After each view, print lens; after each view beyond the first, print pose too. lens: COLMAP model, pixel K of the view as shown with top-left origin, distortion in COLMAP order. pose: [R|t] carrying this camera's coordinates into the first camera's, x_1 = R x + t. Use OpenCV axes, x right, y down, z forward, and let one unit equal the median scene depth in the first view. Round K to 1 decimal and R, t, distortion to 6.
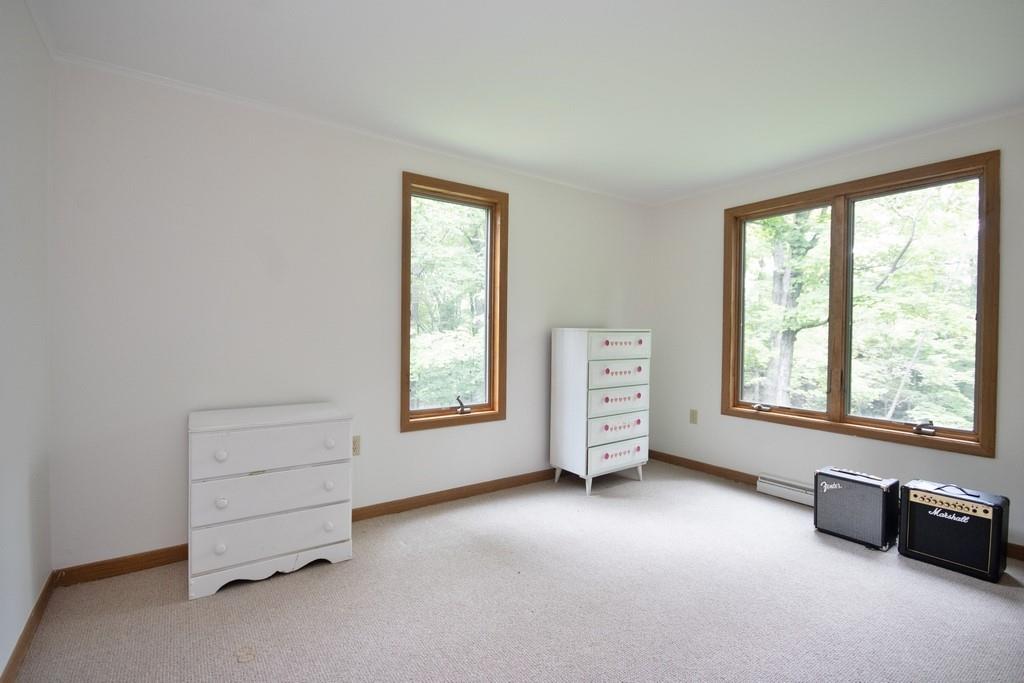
lens RADIAL K [[470.7, 0, 508.4], [0, 470.7, 338.6], [0, 0, 1]] dist [-0.000765, -0.001241]
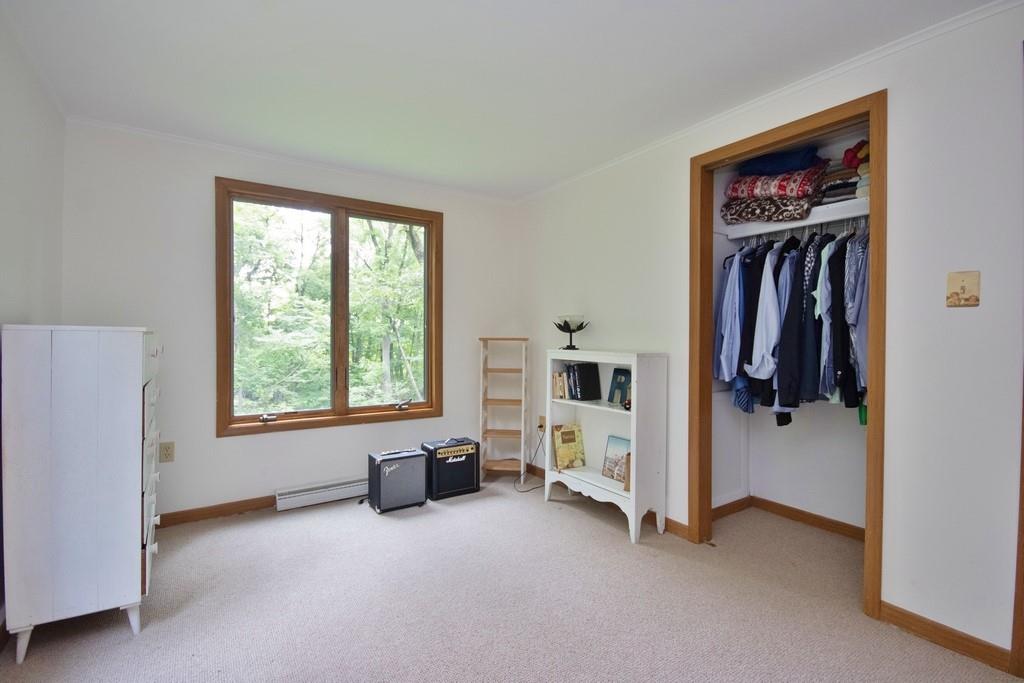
lens RADIAL K [[470.7, 0, 511.0], [0, 470.7, 343.0], [0, 0, 1]] dist [-0.000765, -0.001241]
pose [[0.026783, -0.022269, 0.999393, -0.386468], [0.011747, 0.999690, 0.021961, -0.009984], [-0.999572, 0.011151, 0.027036, 0.598360]]
